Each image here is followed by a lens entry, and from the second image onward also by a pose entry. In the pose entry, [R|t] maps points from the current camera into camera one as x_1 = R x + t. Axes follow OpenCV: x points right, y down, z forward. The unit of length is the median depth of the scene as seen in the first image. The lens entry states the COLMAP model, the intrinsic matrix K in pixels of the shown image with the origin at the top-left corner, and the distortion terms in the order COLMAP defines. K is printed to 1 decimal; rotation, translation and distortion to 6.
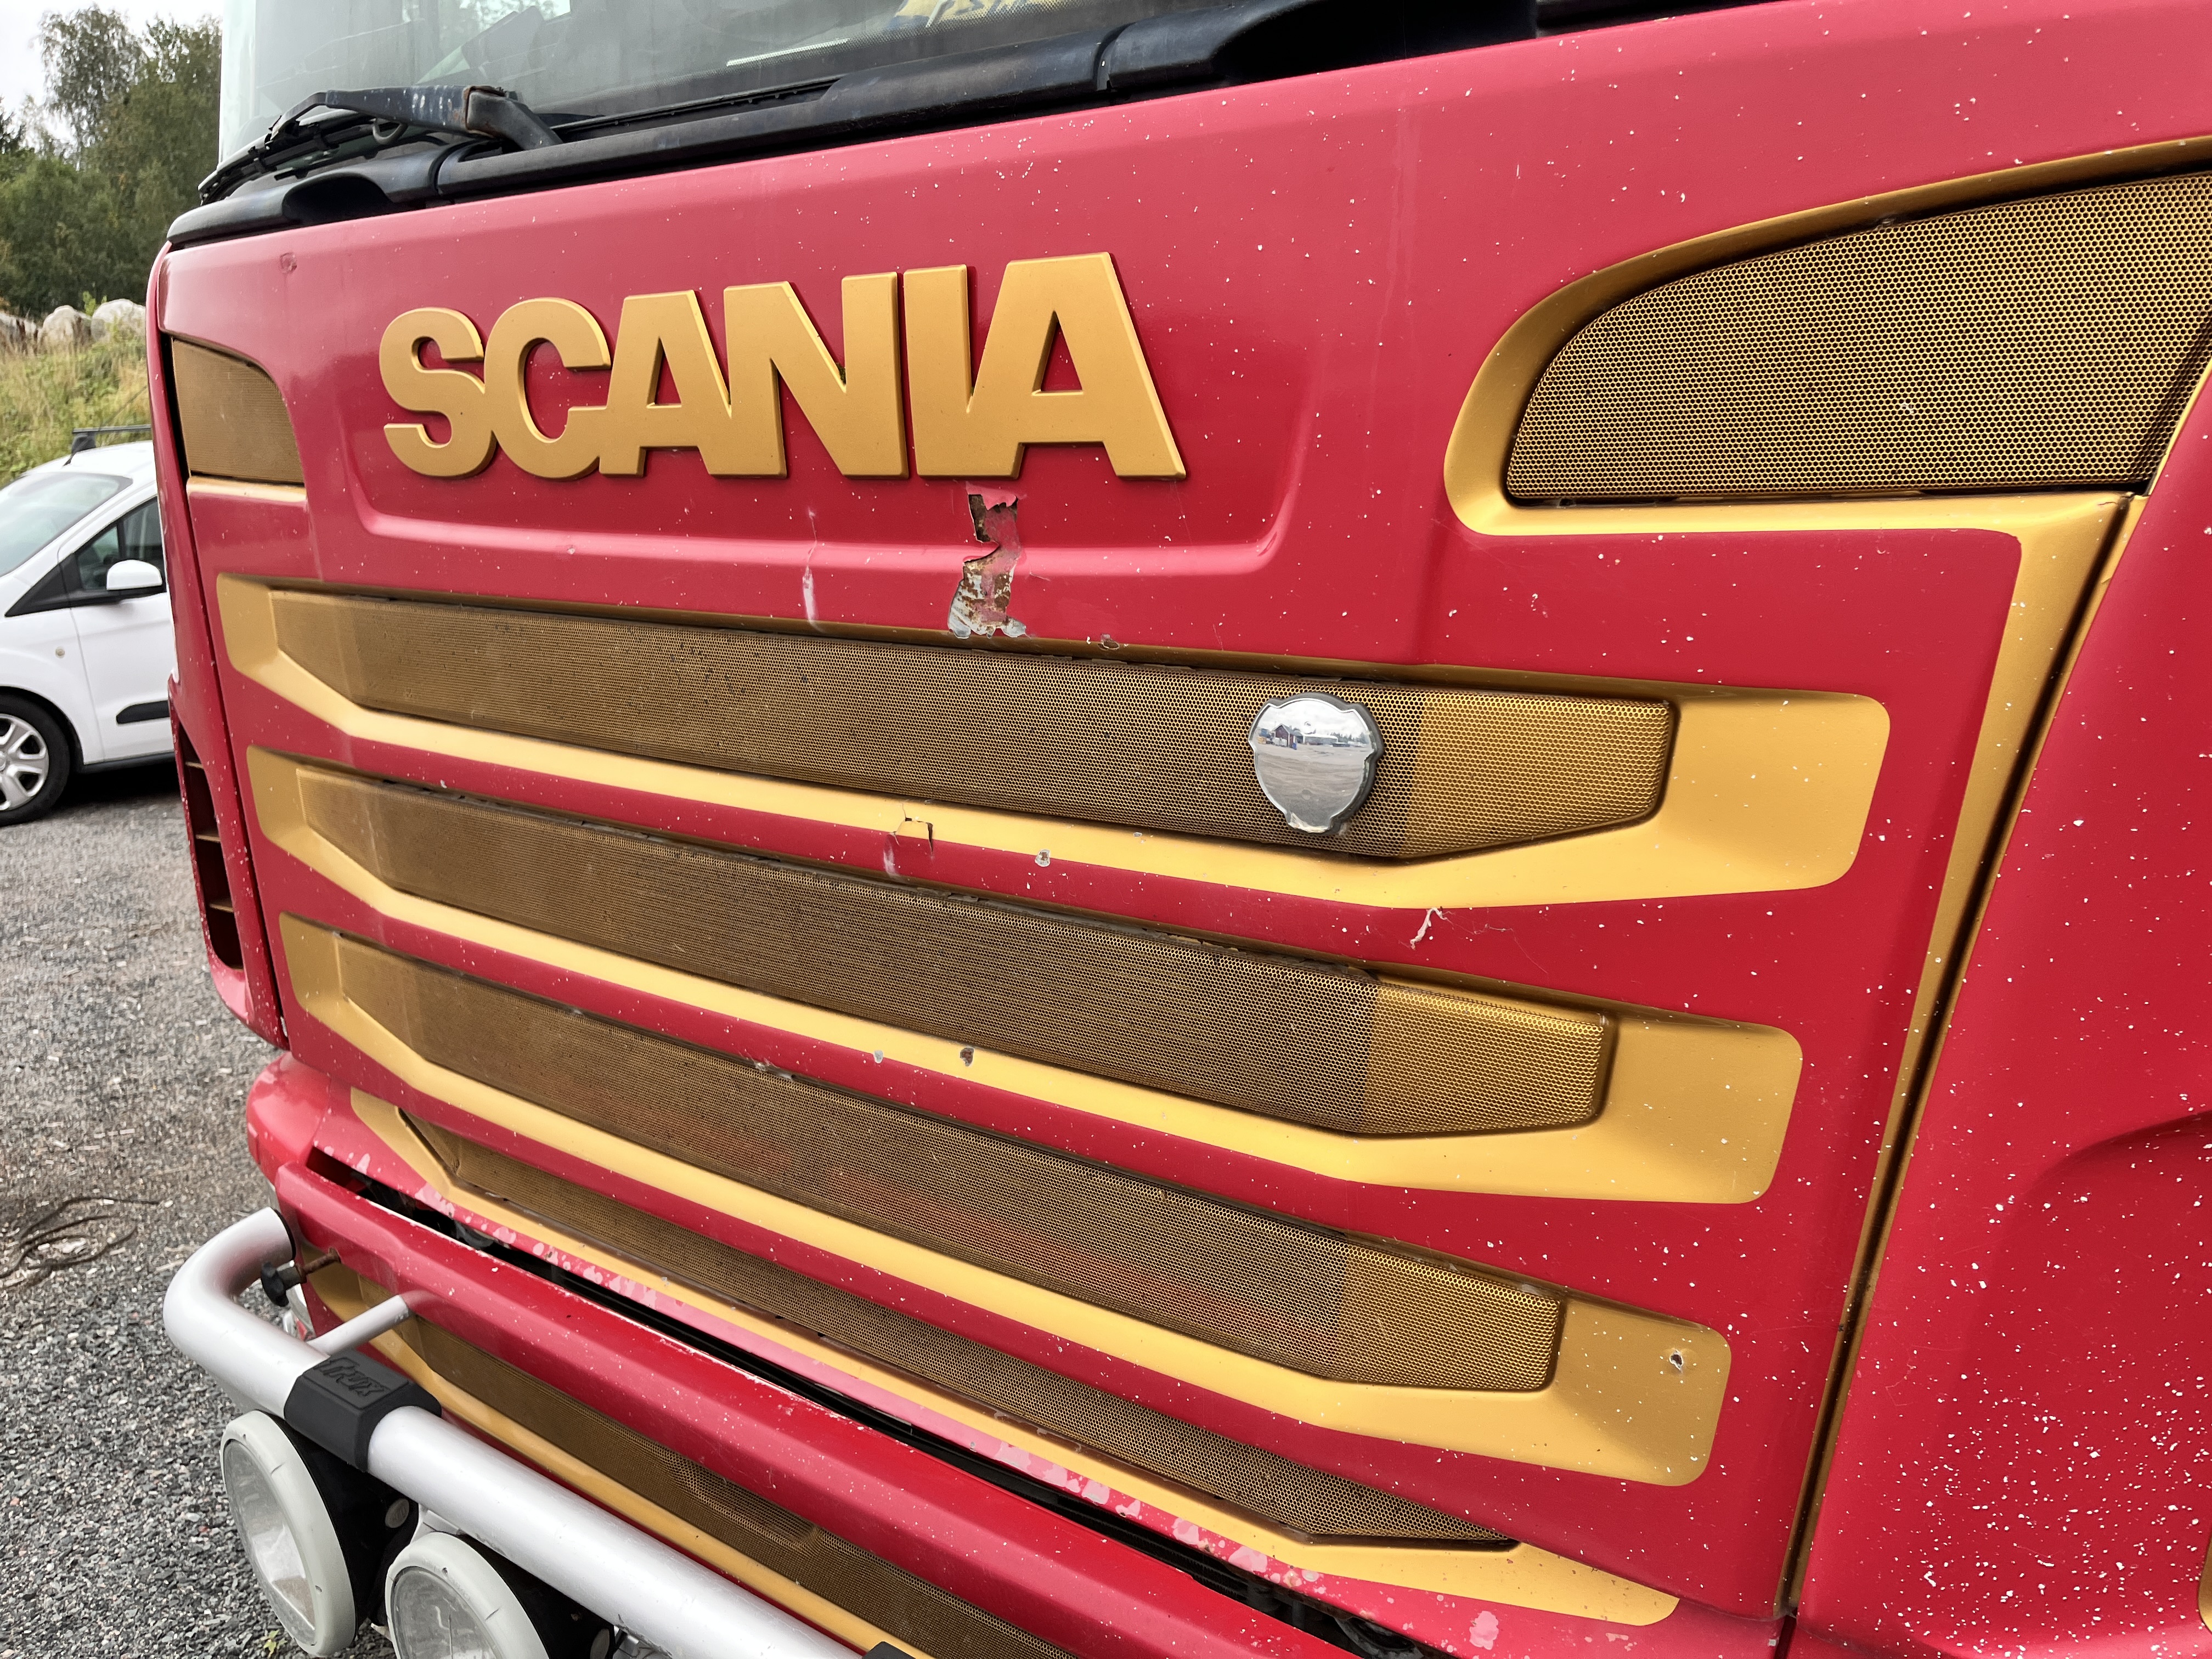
lens RADIAL K [[1695.9, 0, 1123.3], [0, 1695.9, 834.0], [0, 0, 1]] dist [0.066576, -0.101199]
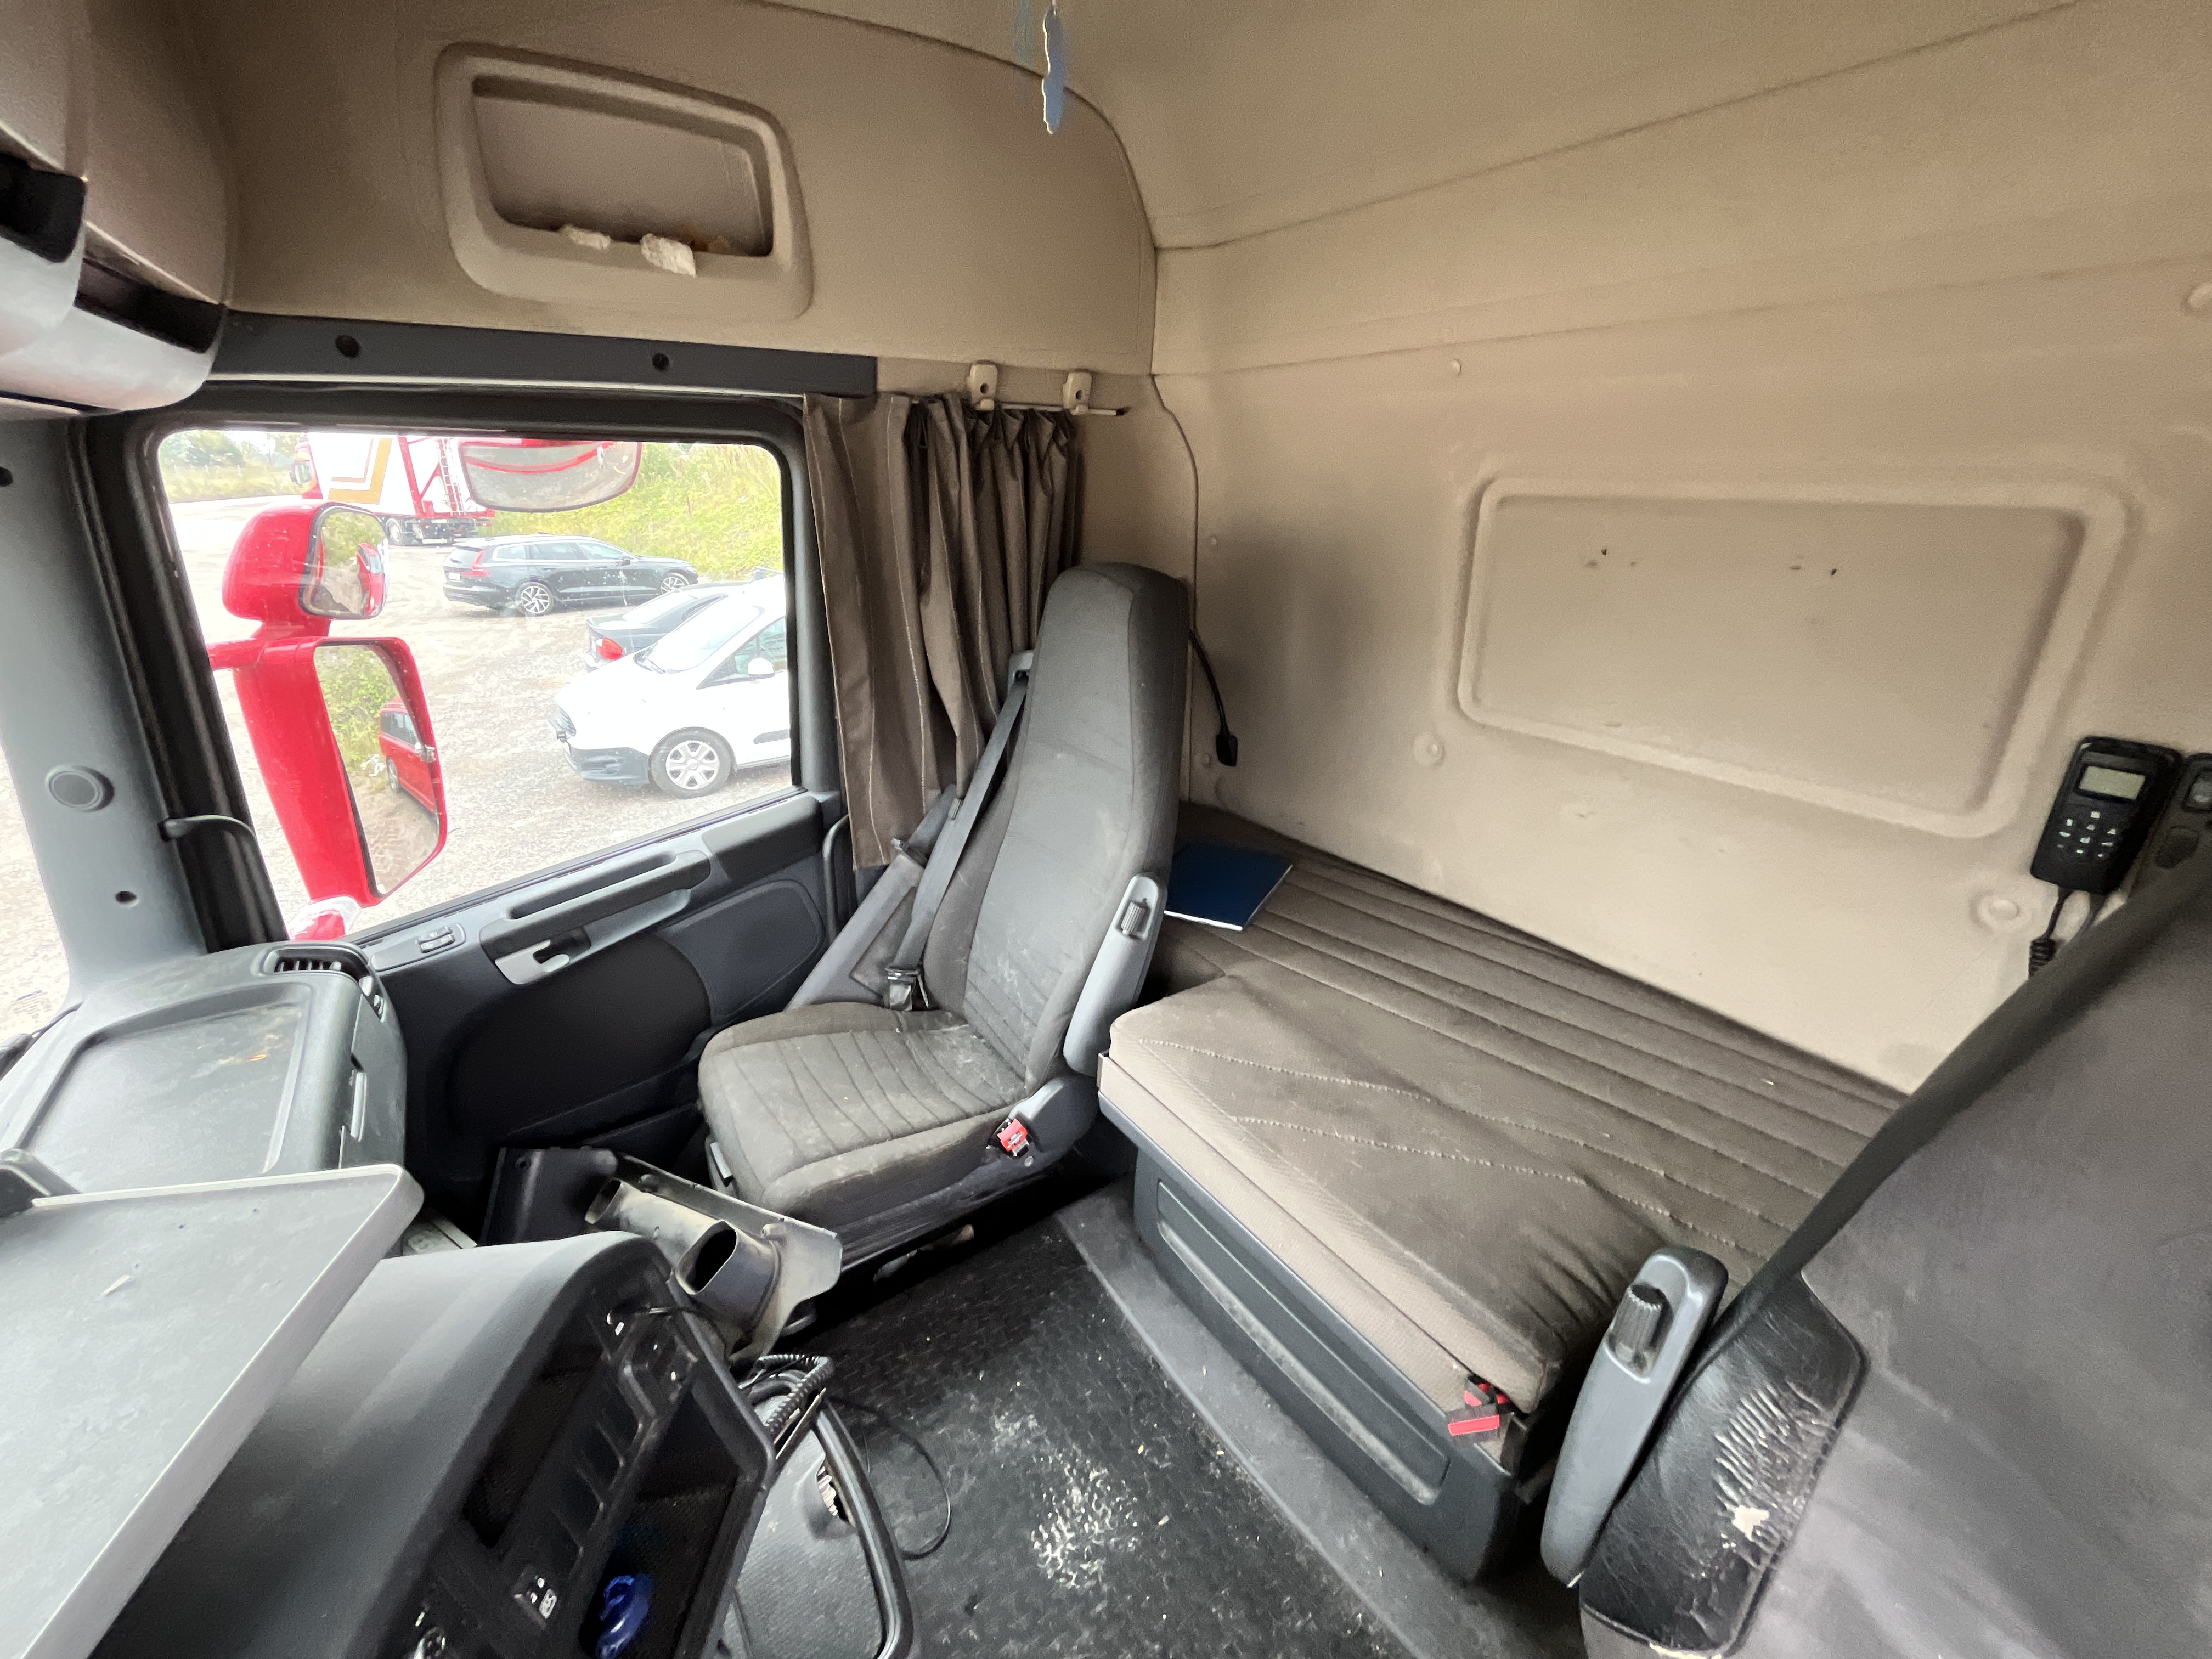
lens RADIAL K [[899.6, 0, 1103.1], [0, 899.6, 821.7], [0, 0, 1]] dist [-0.004590, 0.000463]
pose [[0.949463, 0.124056, -0.288323, 0.509965], [-0.078861, 0.983398, 0.163430, -1.195992], [0.303810, -0.132433, 0.943483, 1.200179]]
